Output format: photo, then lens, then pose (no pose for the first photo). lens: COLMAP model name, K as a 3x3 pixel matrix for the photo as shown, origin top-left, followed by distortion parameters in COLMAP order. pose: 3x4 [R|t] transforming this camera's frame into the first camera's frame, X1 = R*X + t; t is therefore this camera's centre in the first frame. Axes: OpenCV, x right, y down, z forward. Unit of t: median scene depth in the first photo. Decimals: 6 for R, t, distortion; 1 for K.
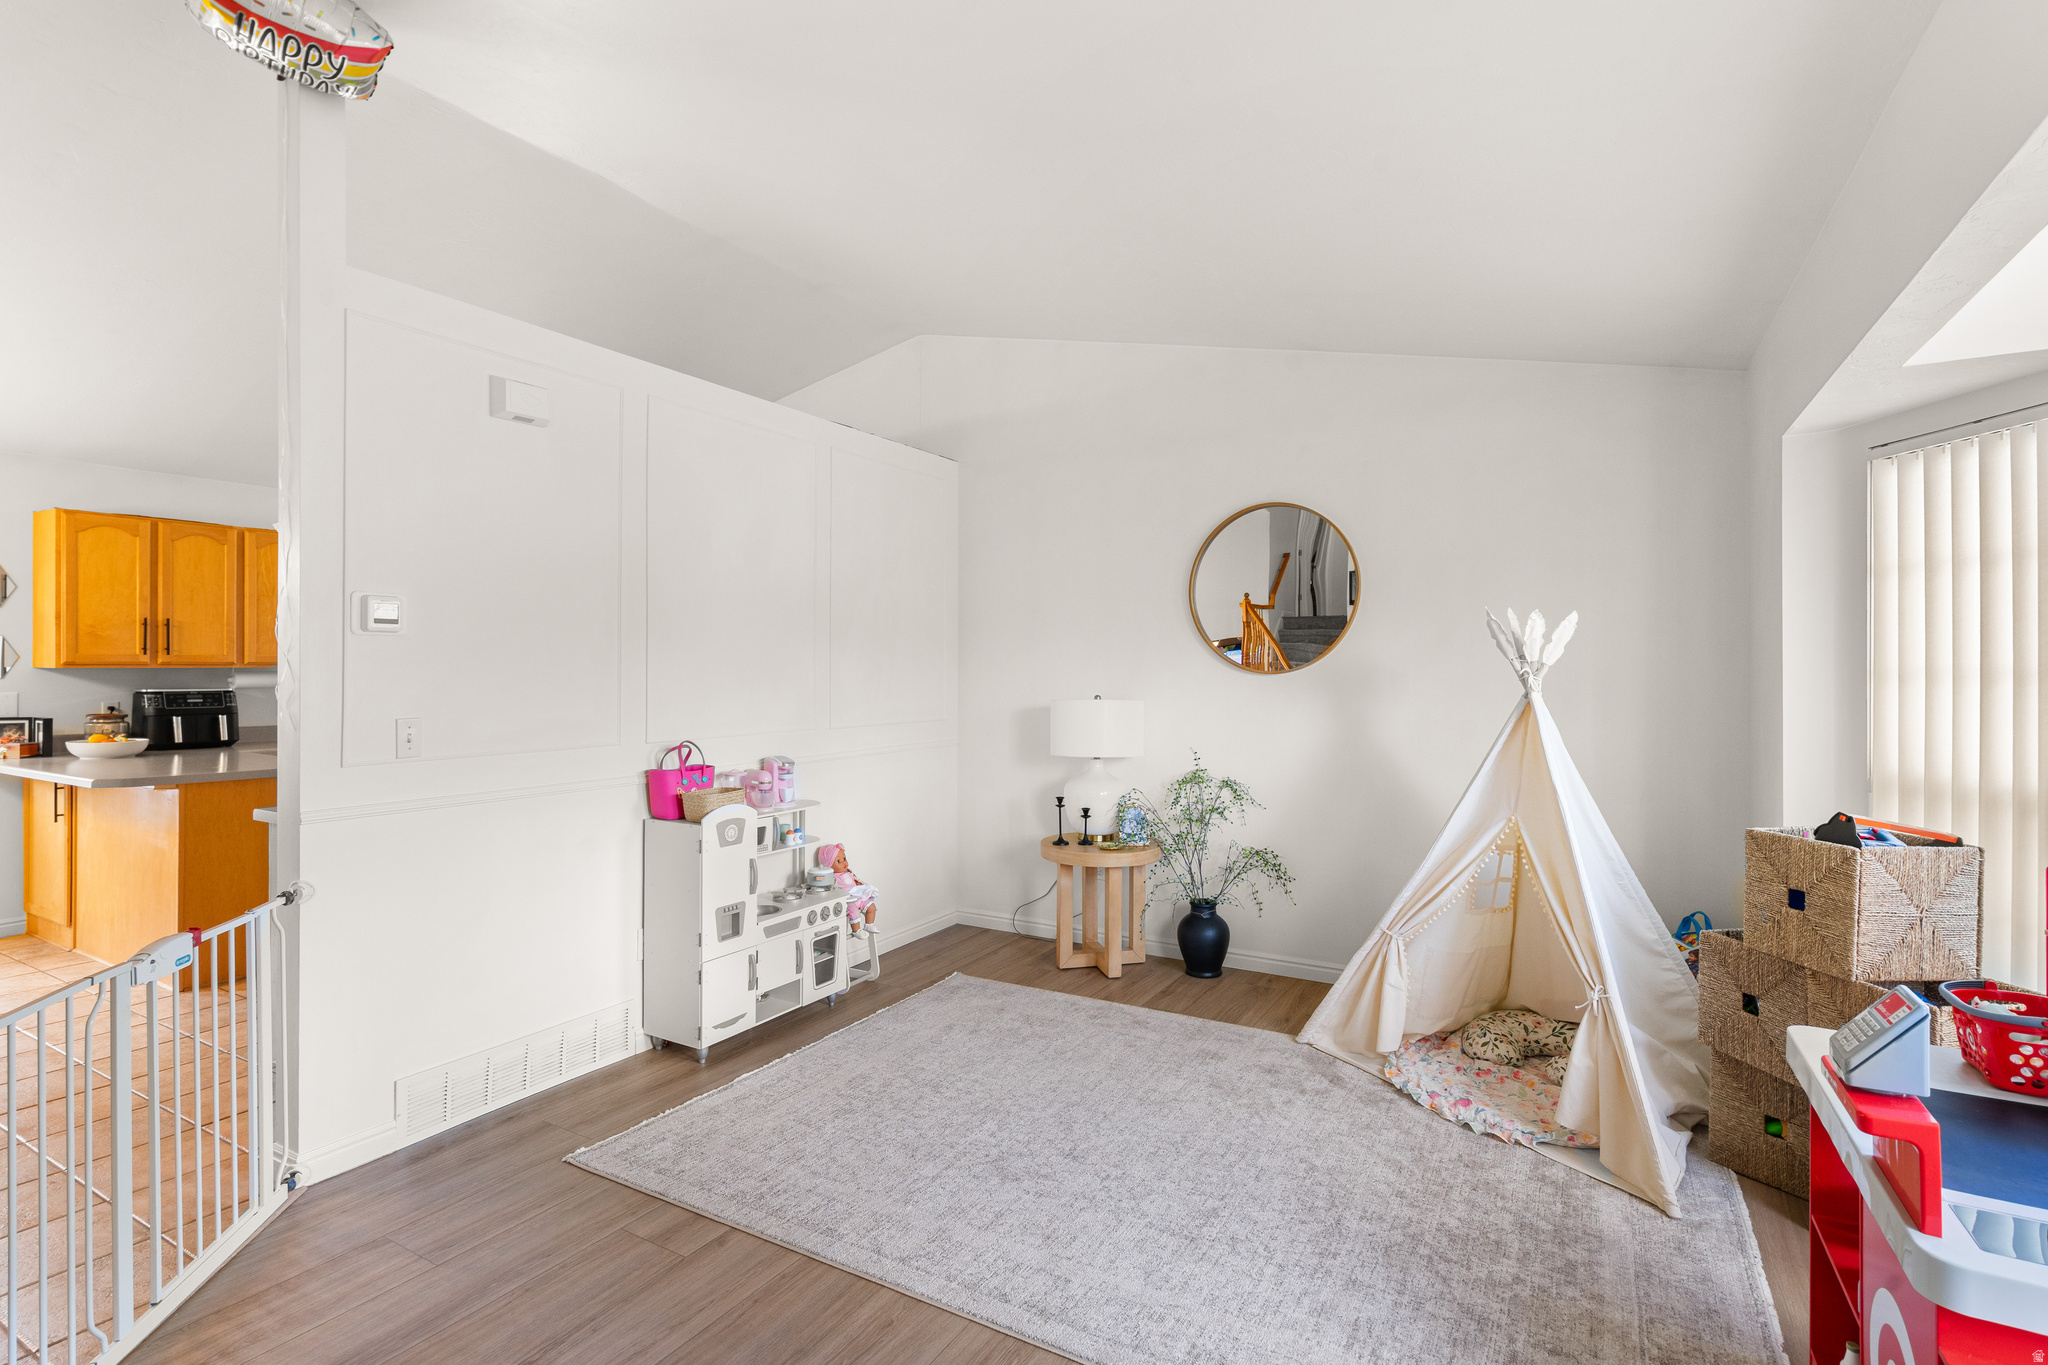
lens RADIAL K [[986.5, 0, 1025.5], [0, 986.5, 676.2], [0, 0, 1]] dist [-0.003891, 0.000400]
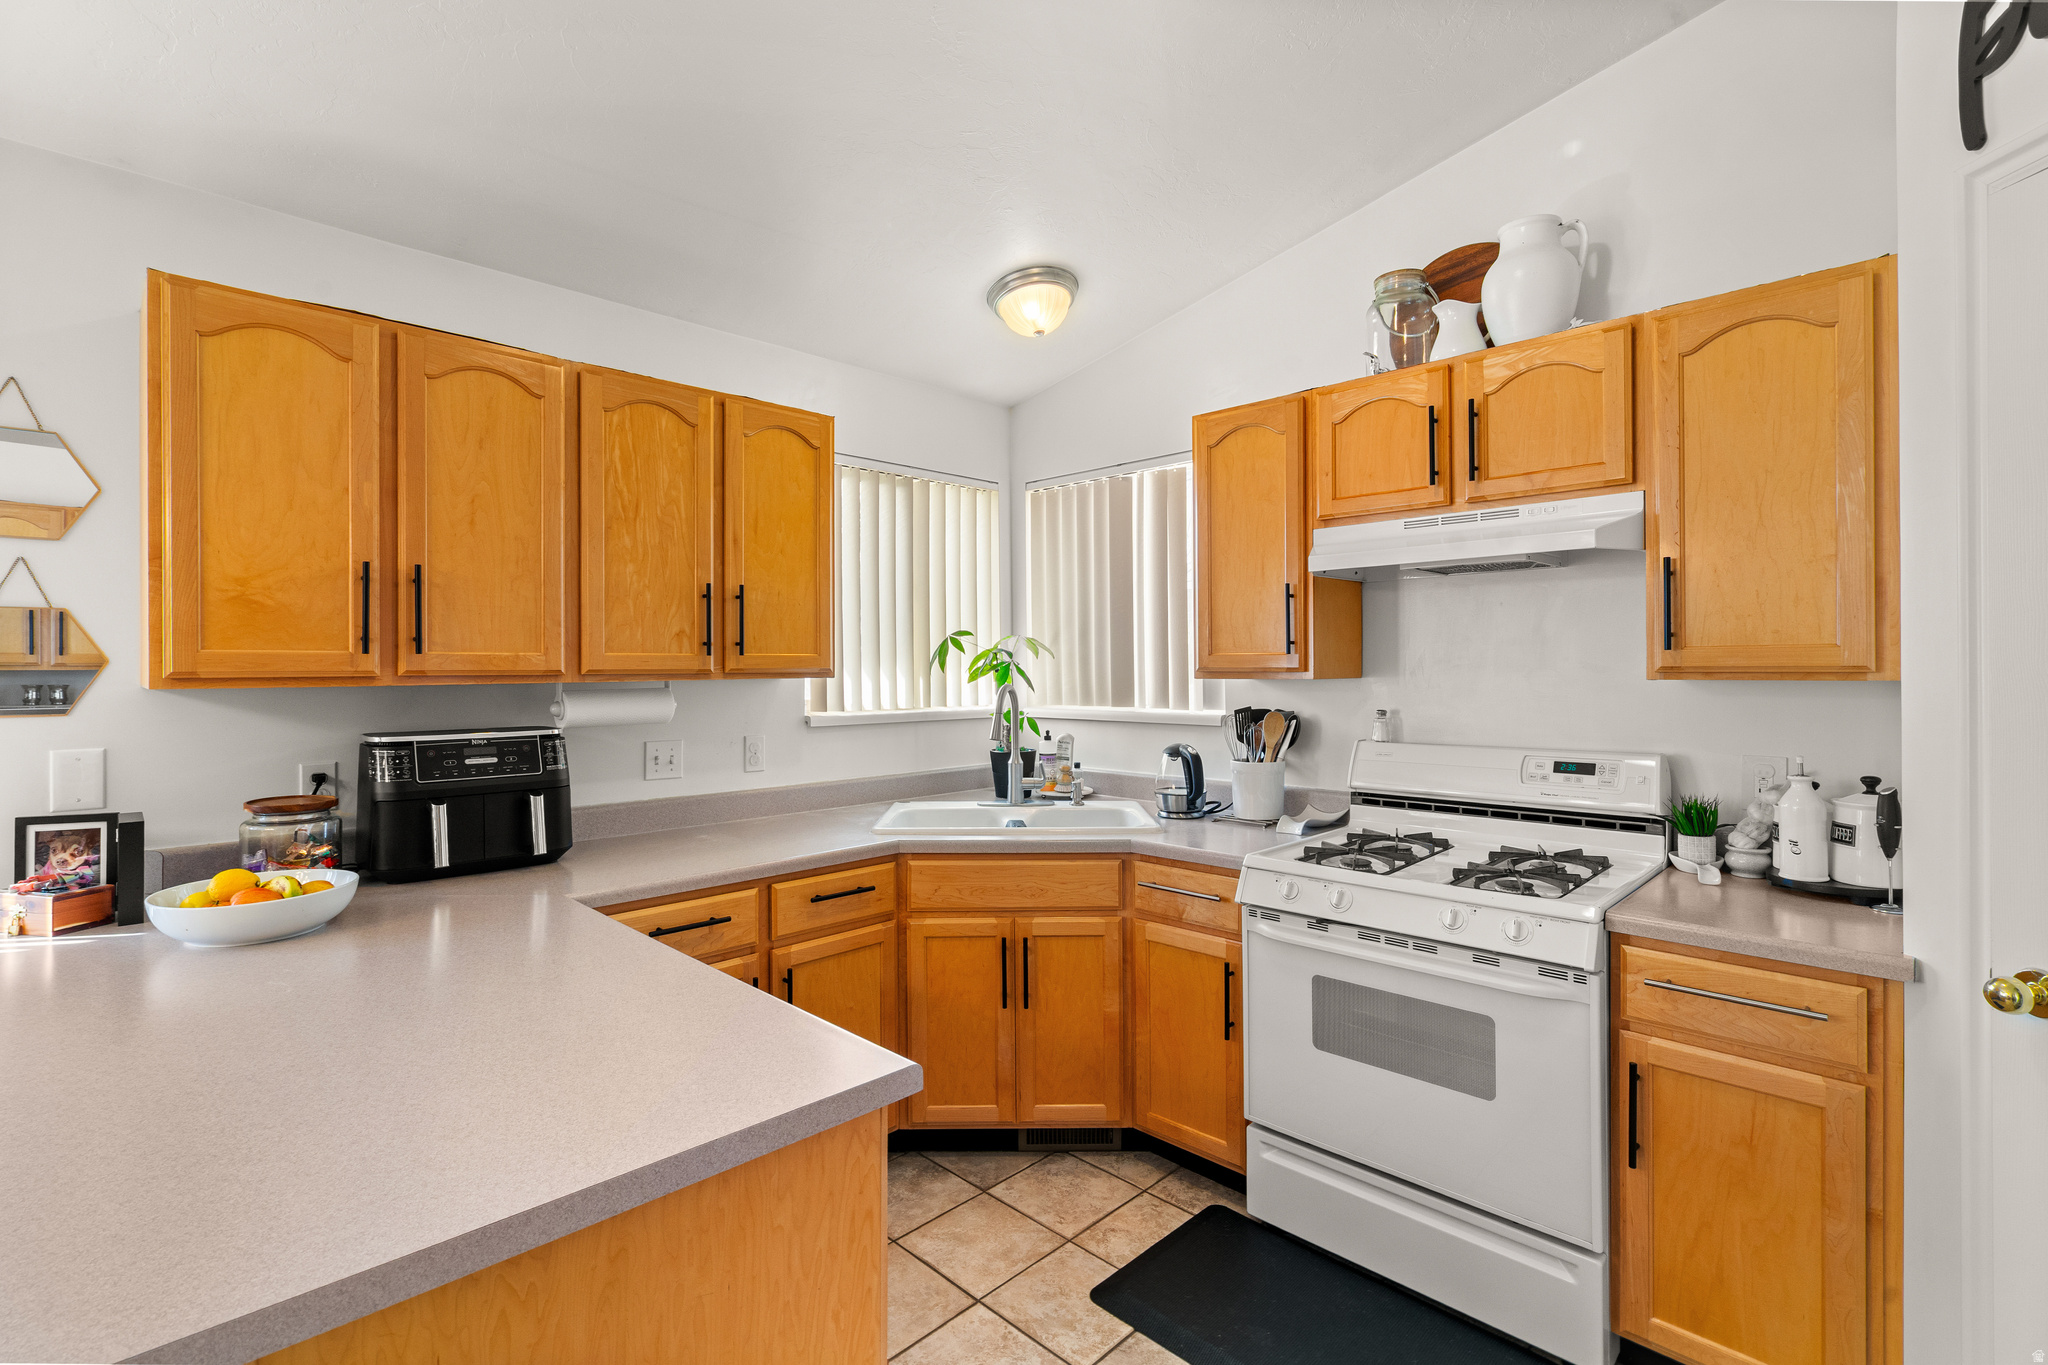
lens RADIAL K [[938.4, 0, 1023.9], [0, 938.4, 672.5], [0, 0, 1]] dist [-0.008681, 0.001136]
pose [[0.968804, -0.005593, -0.247764, -0.537078], [0.004861, 0.999982, -0.003565, -0.011589], [0.247779, 0.002249, 0.968814, 0.693536]]
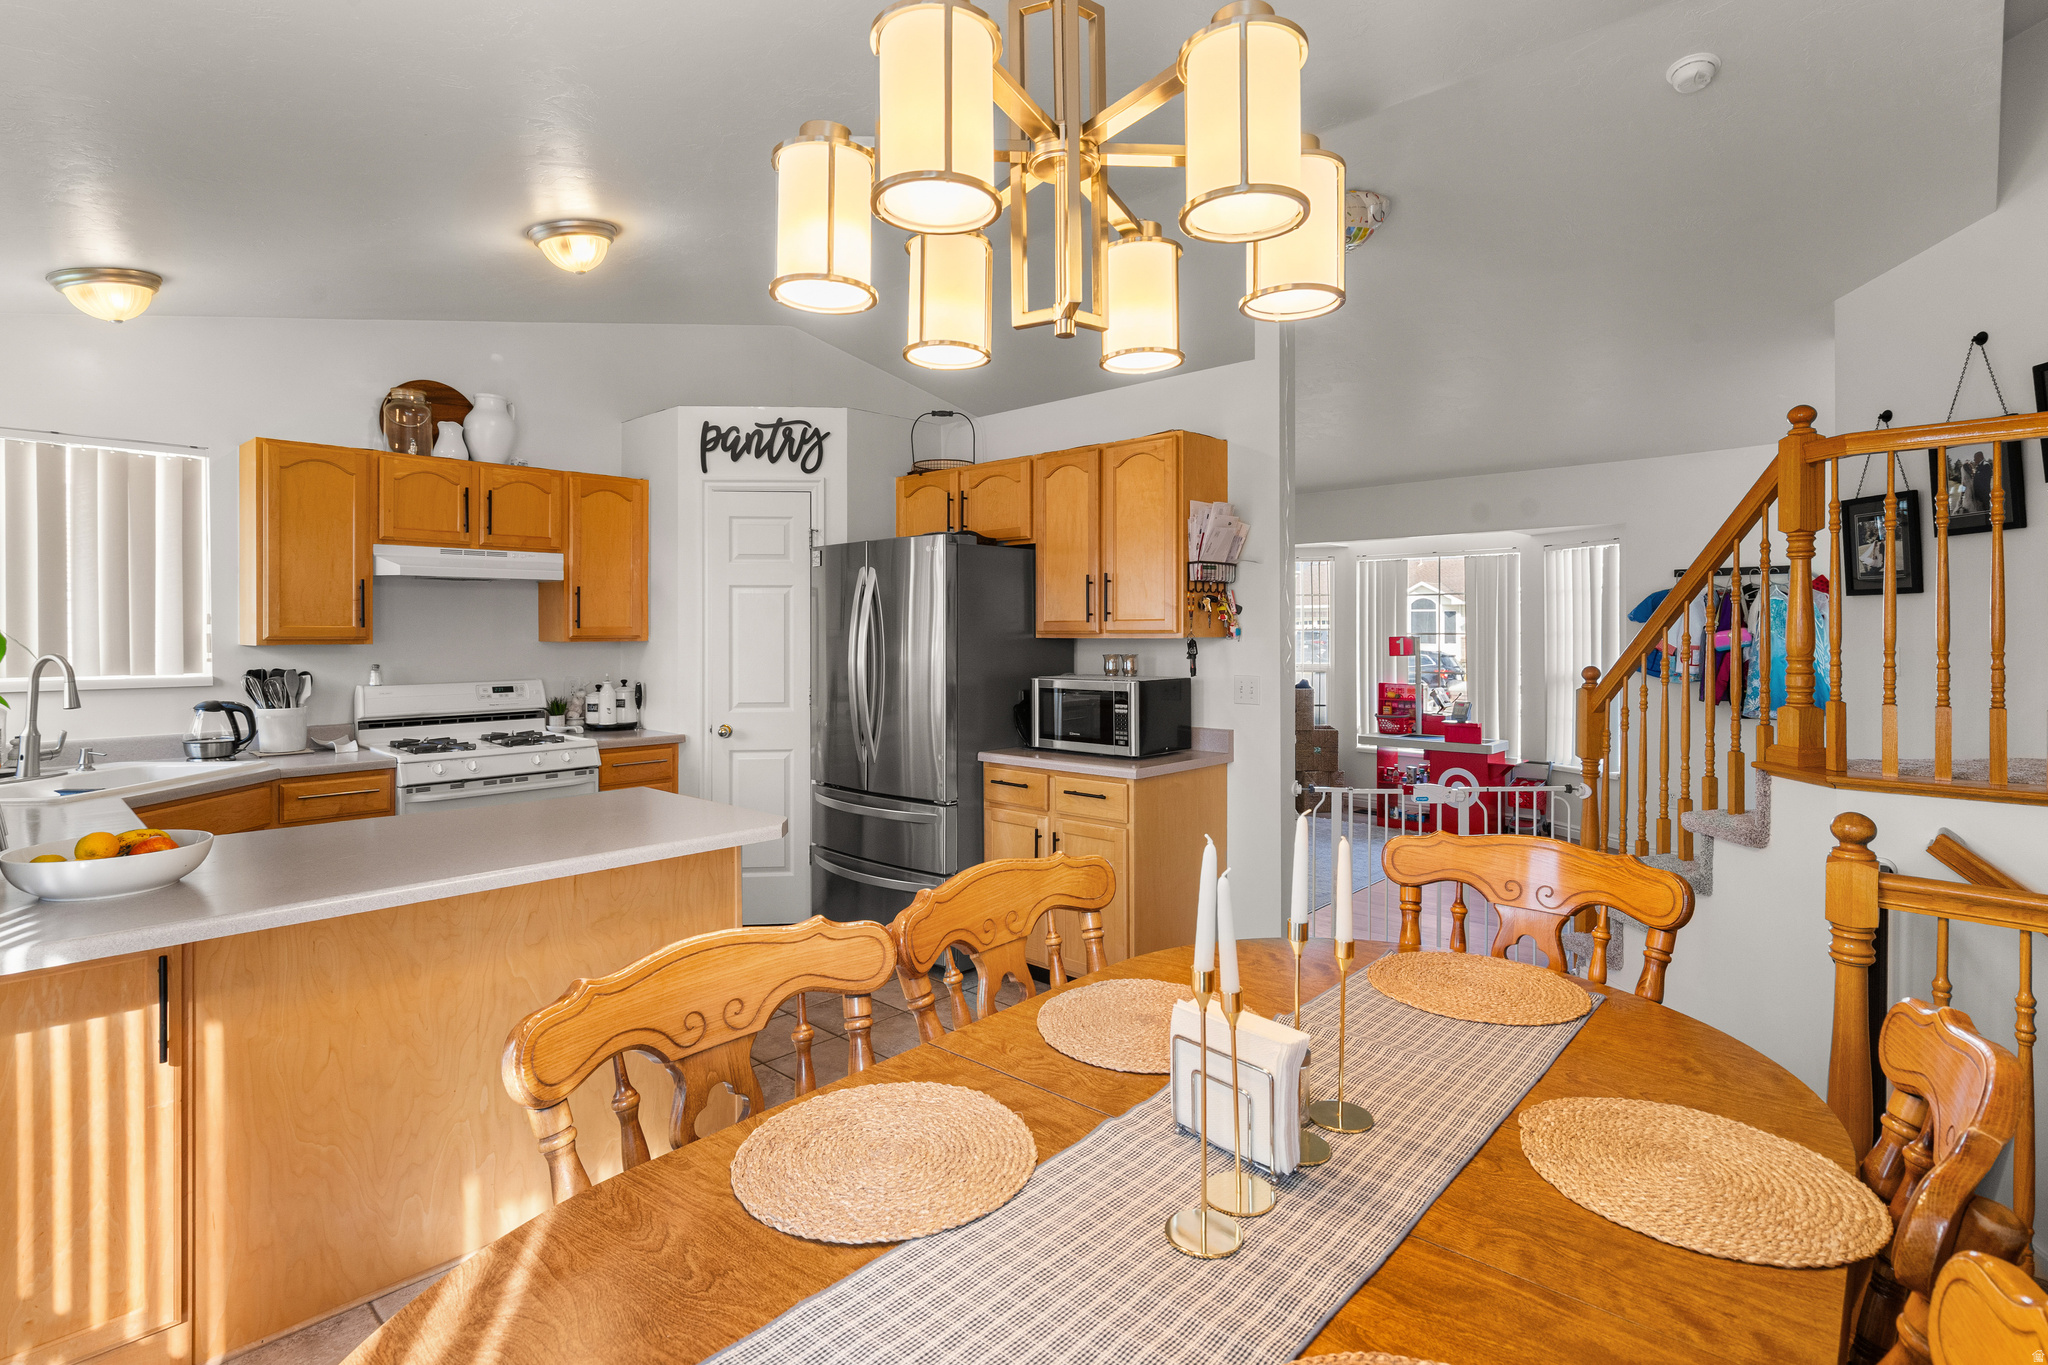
lens RADIAL K [[986.5, 0, 1019.2], [0, 986.5, 627.8], [0, 0, 1]] dist [-0.003891, 0.000400]
pose [[0.218416, 0.000654, 0.975856, -1.161336], [0.010641, 0.999939, -0.003051, -0.014092], [-0.975798, 0.011050, 0.218395, 0.541866]]
